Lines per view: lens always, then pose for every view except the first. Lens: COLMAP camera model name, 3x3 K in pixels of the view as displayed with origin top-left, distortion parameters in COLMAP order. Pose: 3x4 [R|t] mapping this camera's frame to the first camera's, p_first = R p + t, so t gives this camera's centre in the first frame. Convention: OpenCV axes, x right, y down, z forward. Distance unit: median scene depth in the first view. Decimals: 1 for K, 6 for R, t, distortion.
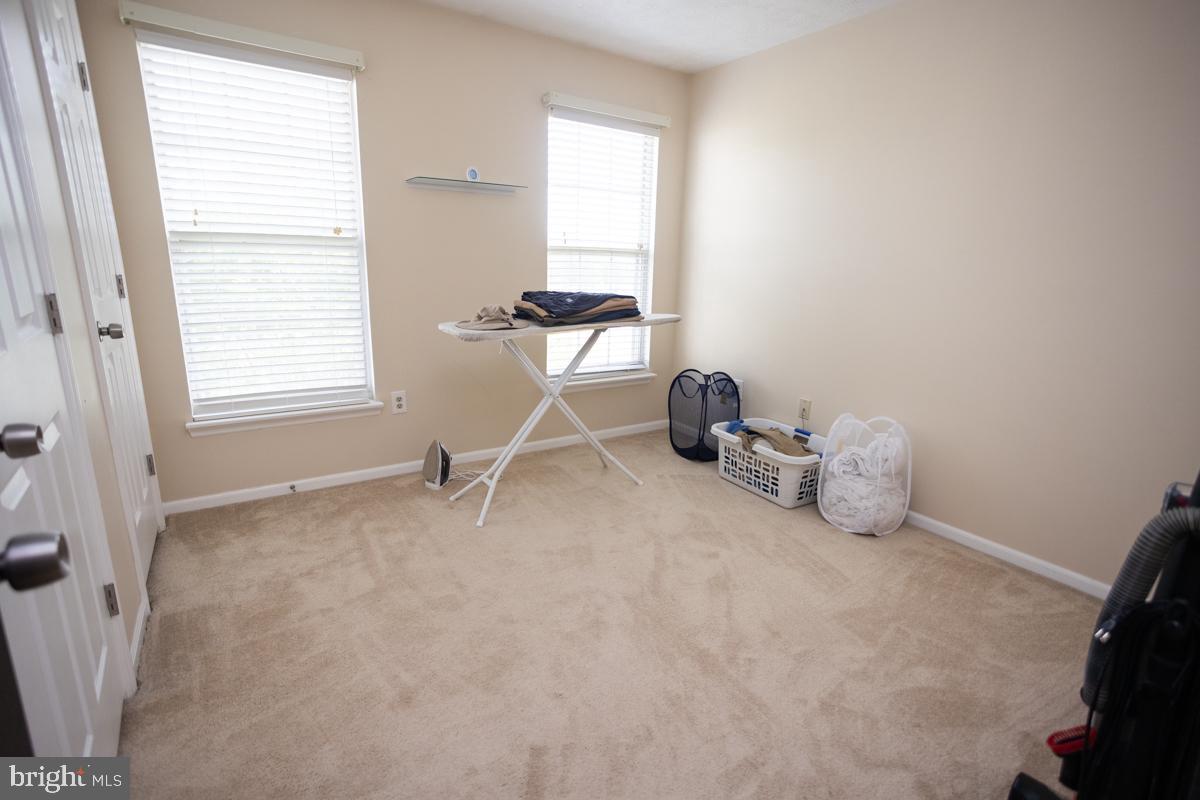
lens RADIAL K [[568.7, 0, 600.0], [0, 568.7, 400.0], [0, 0, 1]] dist [0.000345, 0.000066]
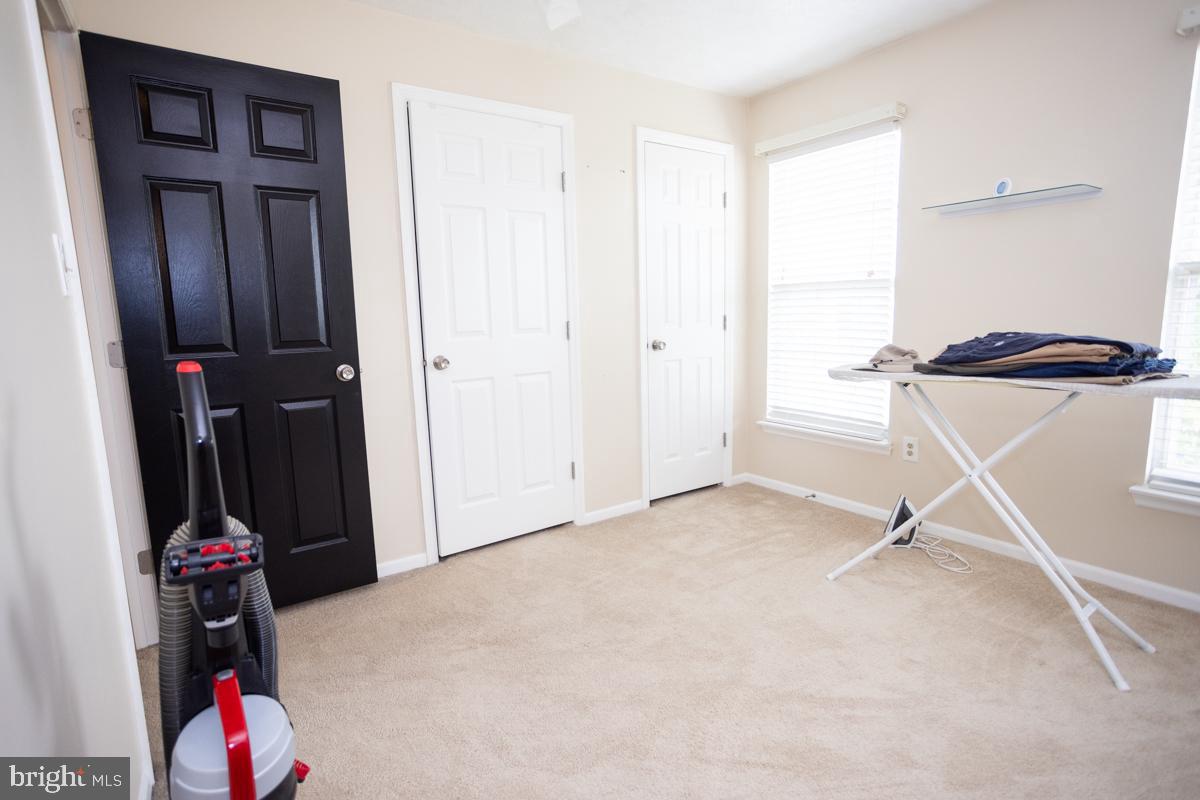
lens RADIAL K [[587.2, 0, 600.0], [0, 587.2, 400.0], [0, 0, 1]] dist [-0.000981, 0.000127]
pose [[0.050709, 0.127648, -0.990522, 0.648627], [-0.217609, 0.969381, 0.113784, -0.083835], [0.974718, 0.209776, 0.076934, 0.478327]]
